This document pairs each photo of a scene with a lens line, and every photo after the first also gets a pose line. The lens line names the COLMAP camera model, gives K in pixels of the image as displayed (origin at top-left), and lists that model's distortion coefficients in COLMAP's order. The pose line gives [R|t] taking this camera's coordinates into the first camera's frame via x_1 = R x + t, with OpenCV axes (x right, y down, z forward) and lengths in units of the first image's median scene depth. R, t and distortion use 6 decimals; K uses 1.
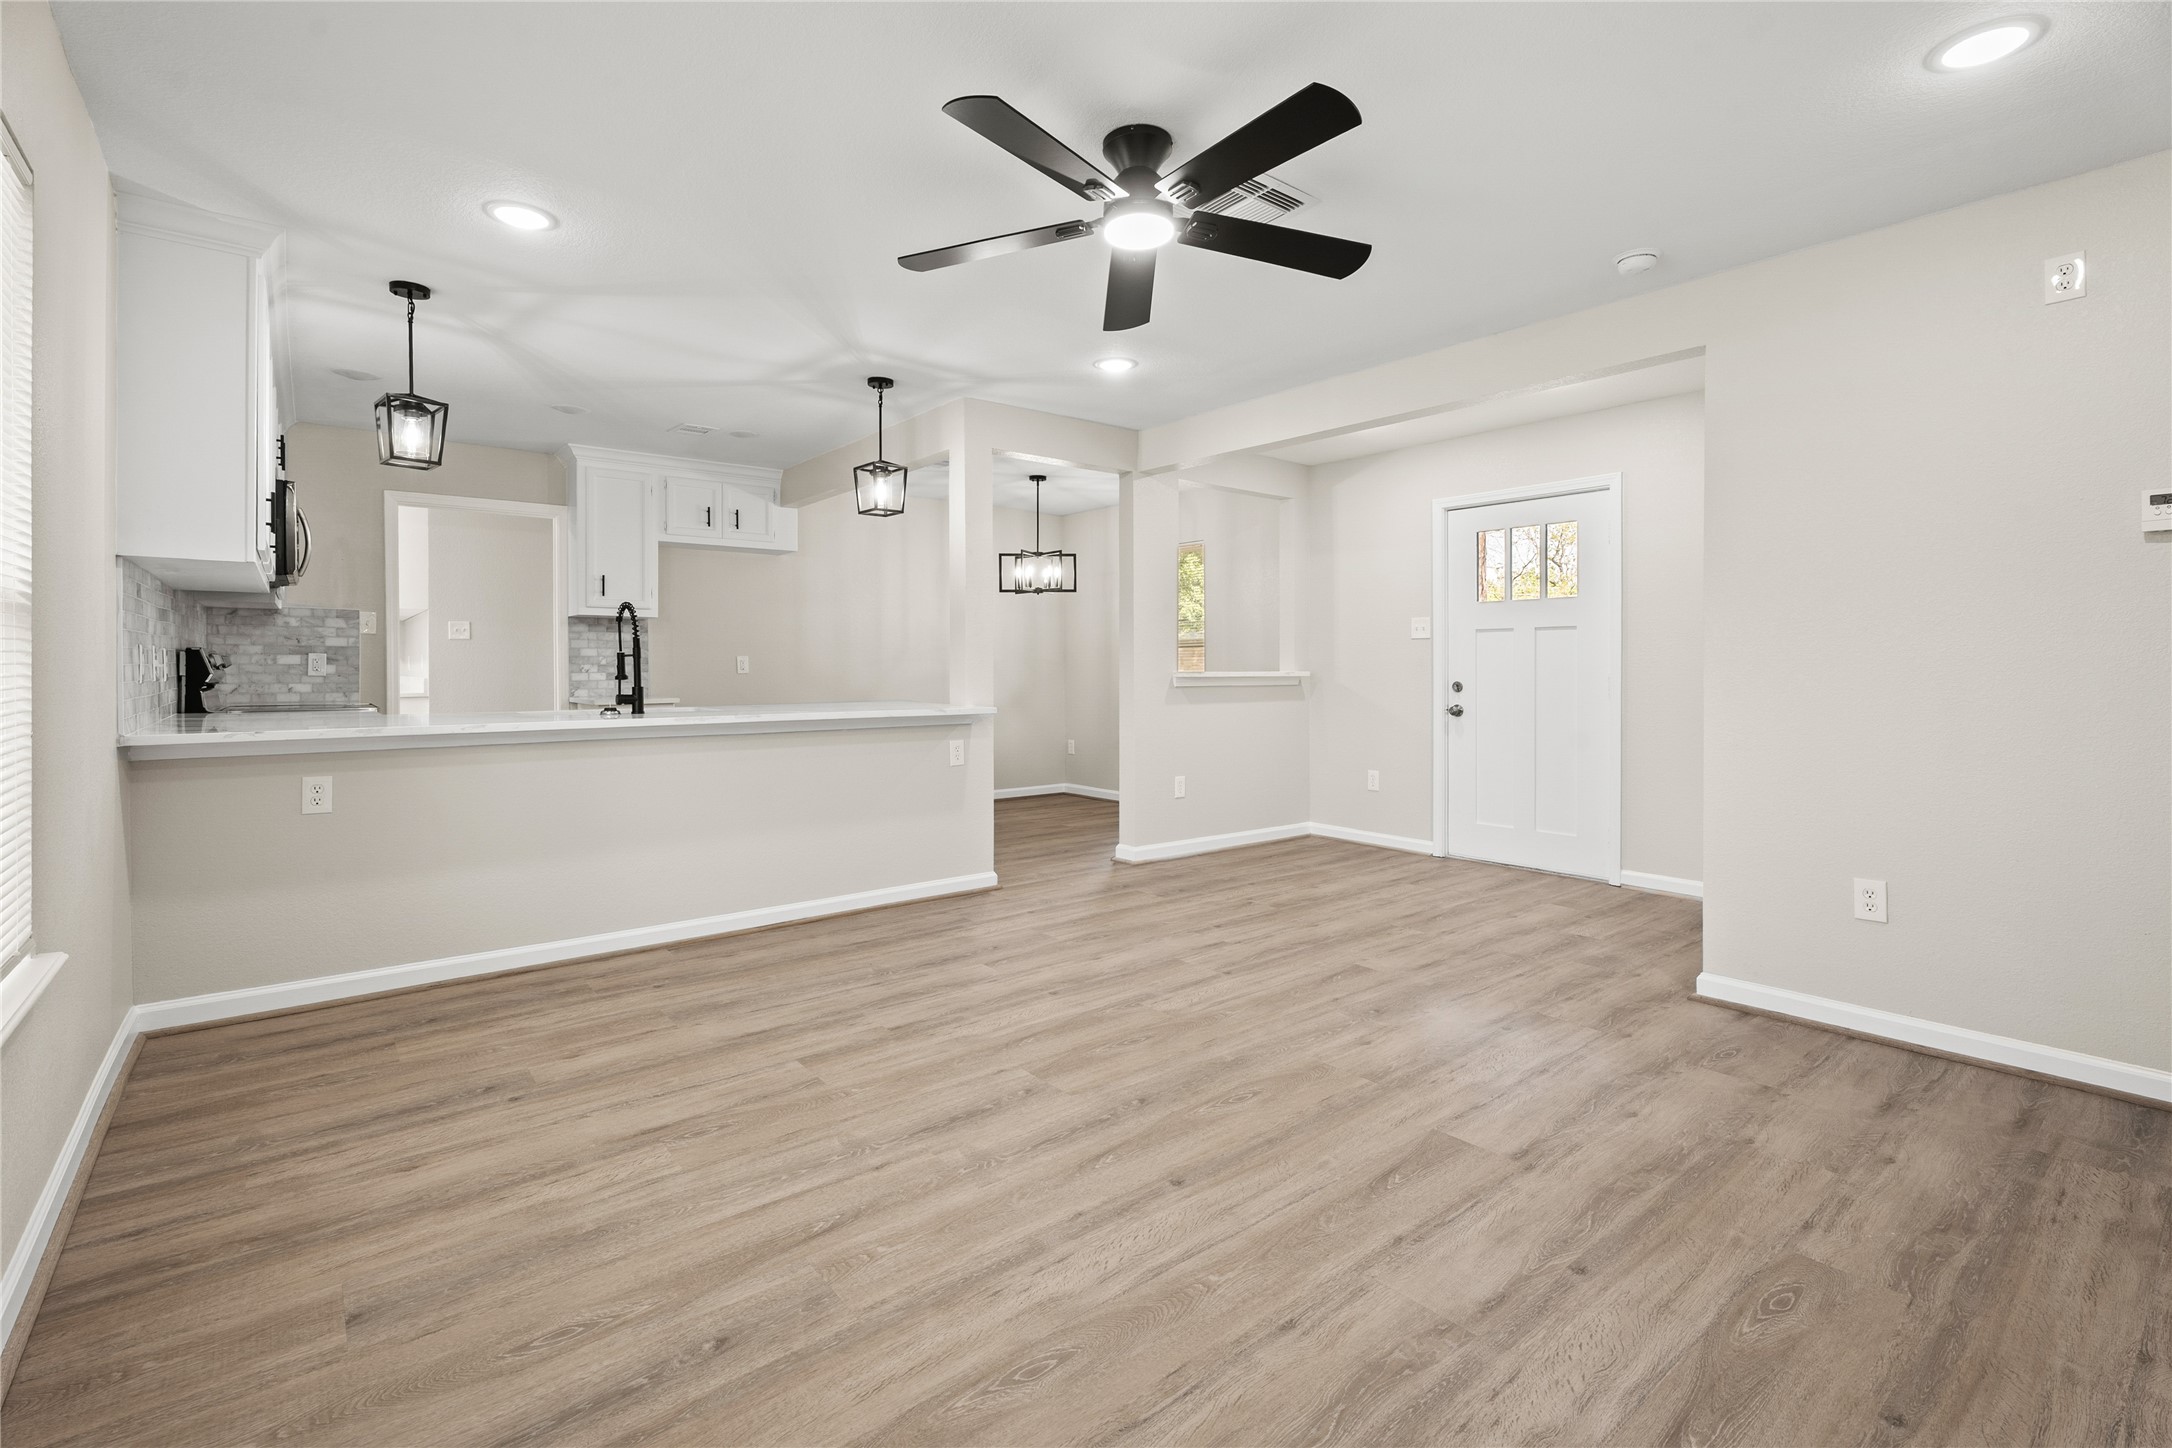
lens RADIAL K [[950.3, 0, 1086.0], [0, 950.3, 724.0], [0, 0, 1]] dist [0.002241, 0.000115]
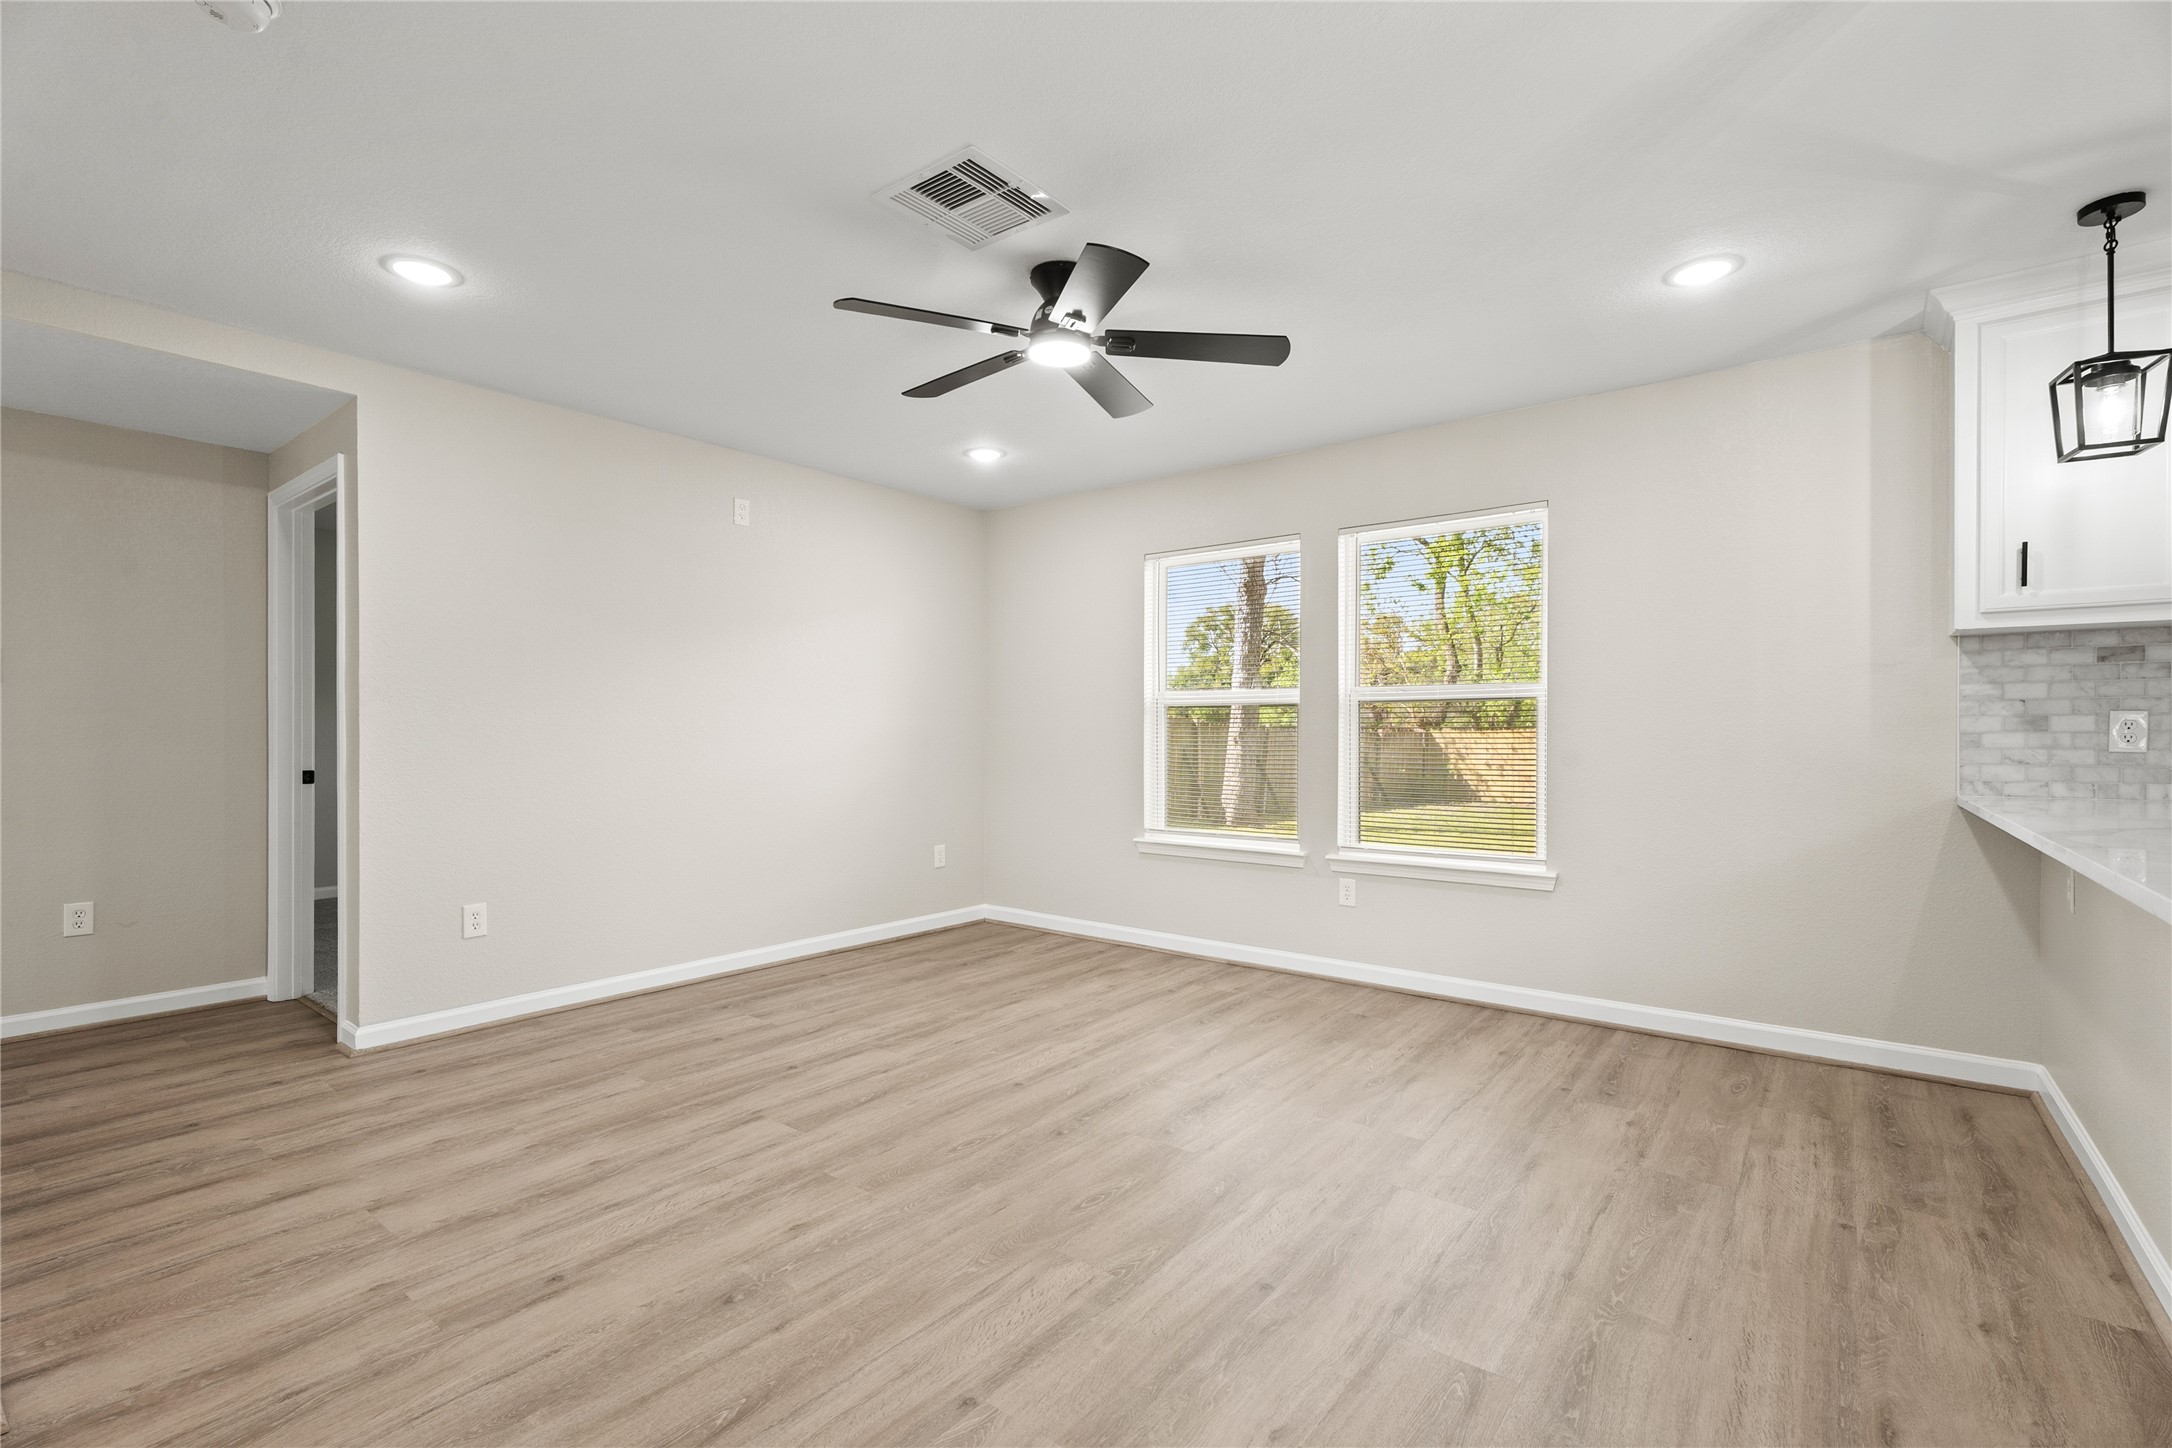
lens RADIAL K [[962.5, 0, 1086.0], [0, 962.5, 724.0], [0, 0, 1]] dist [0.015695, 0.000152]
pose [[-0.972968, -0.001998, -0.230930, 0.304967], [-0.013869, 0.998663, 0.049793, -0.135441], [0.230522, 0.051650, -0.971695, 2.194840]]
